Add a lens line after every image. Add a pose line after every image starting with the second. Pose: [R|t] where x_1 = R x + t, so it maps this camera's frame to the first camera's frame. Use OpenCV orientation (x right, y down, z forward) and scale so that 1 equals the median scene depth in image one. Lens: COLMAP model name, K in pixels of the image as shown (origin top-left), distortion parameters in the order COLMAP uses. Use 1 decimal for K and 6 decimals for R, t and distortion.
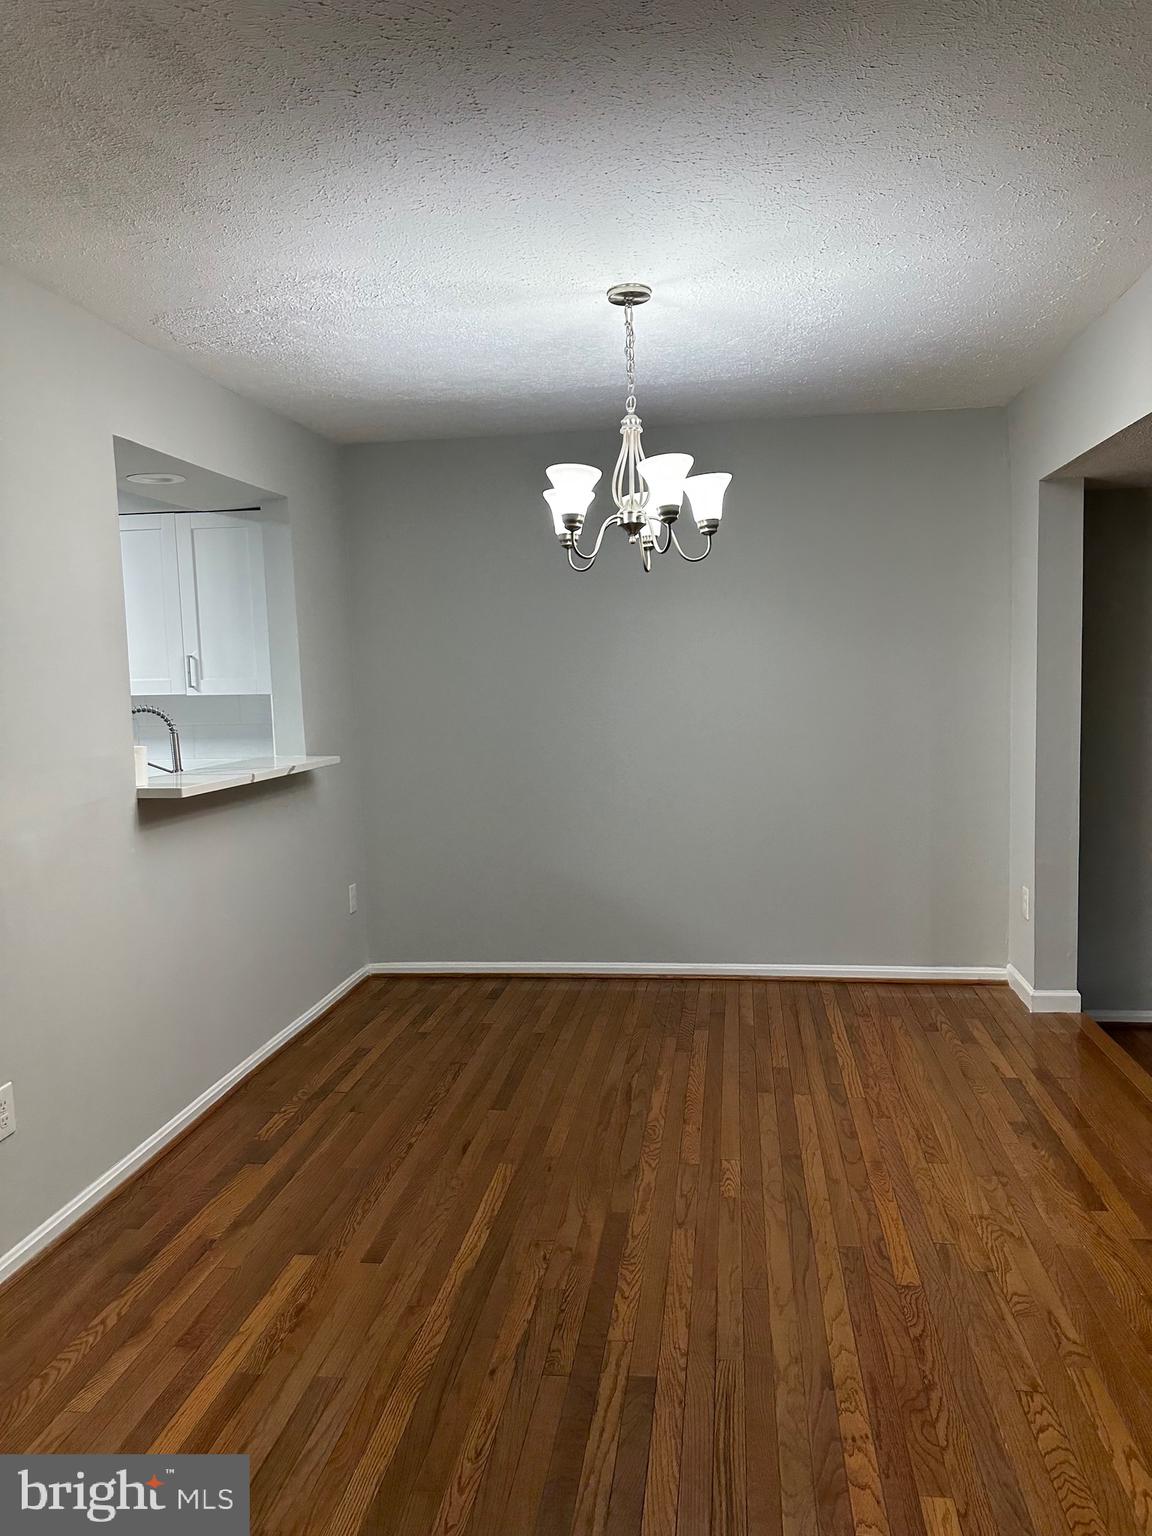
lens RADIAL K [[1085.8, 0, 578.5], [0, 1085.8, 771.7], [0, 0, 1]] dist [0.005542, -0.003018]
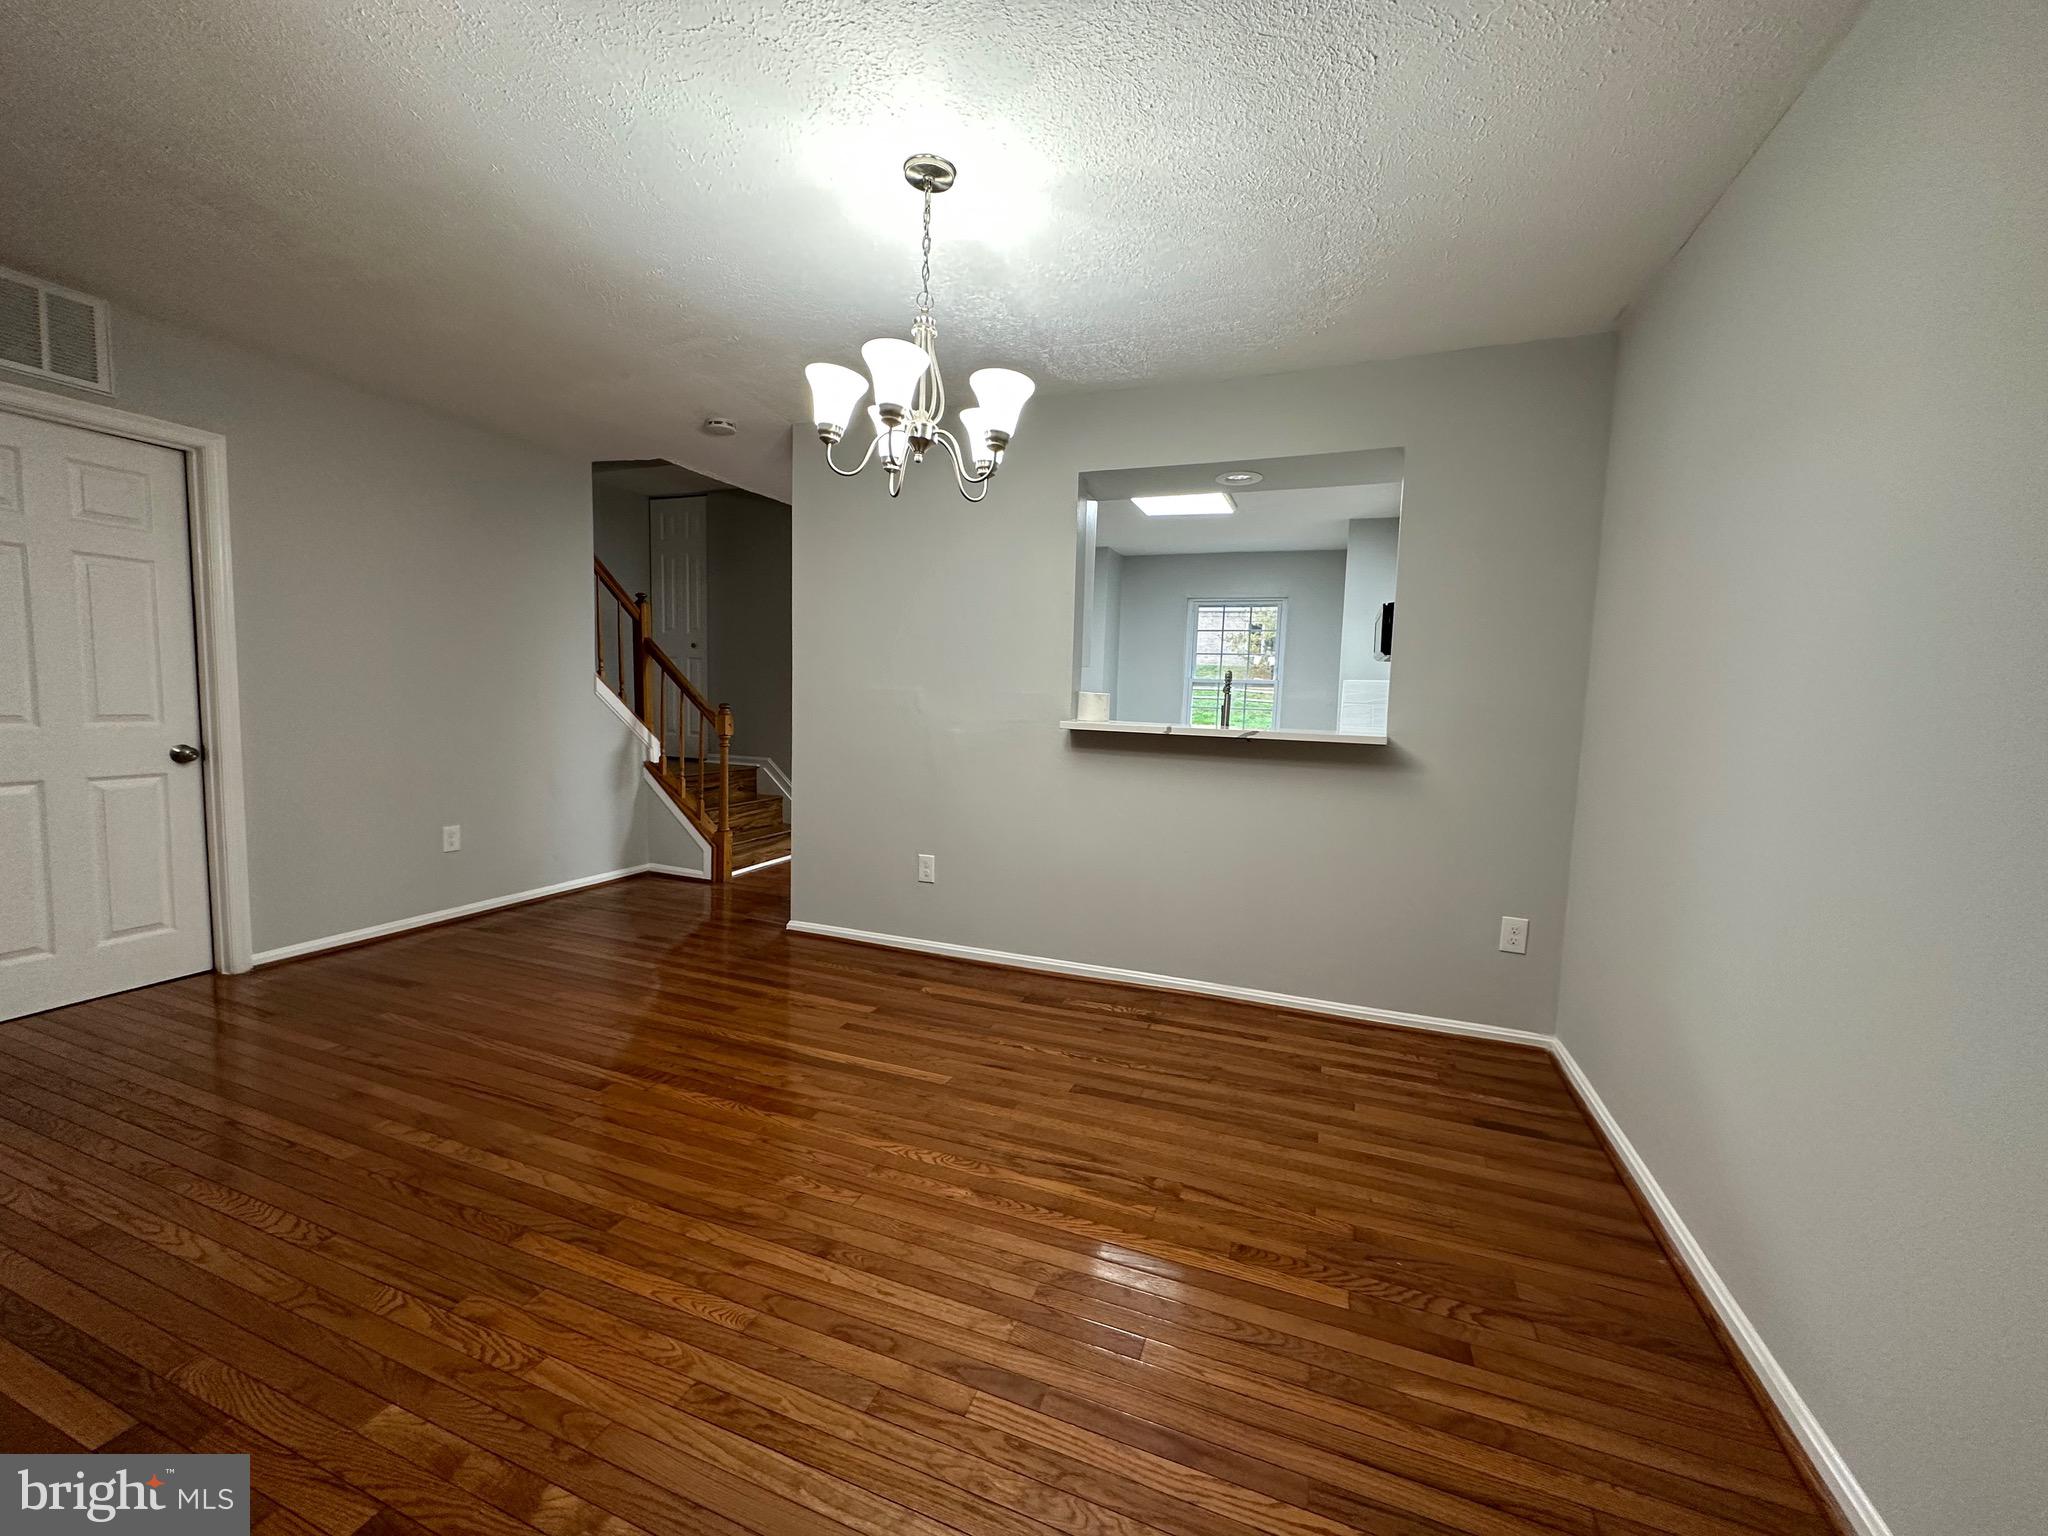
lens RADIAL K [[838.4, 0, 1008.3], [0, 838.4, 767.8], [0, 0, 1]] dist [0.010220, 0.000263]
pose [[-0.240499, 0.112761, -0.964077, 0.734524], [-0.117475, 0.982547, 0.144227, -0.071228], [0.963514, 0.147942, -0.223055, 1.288140]]
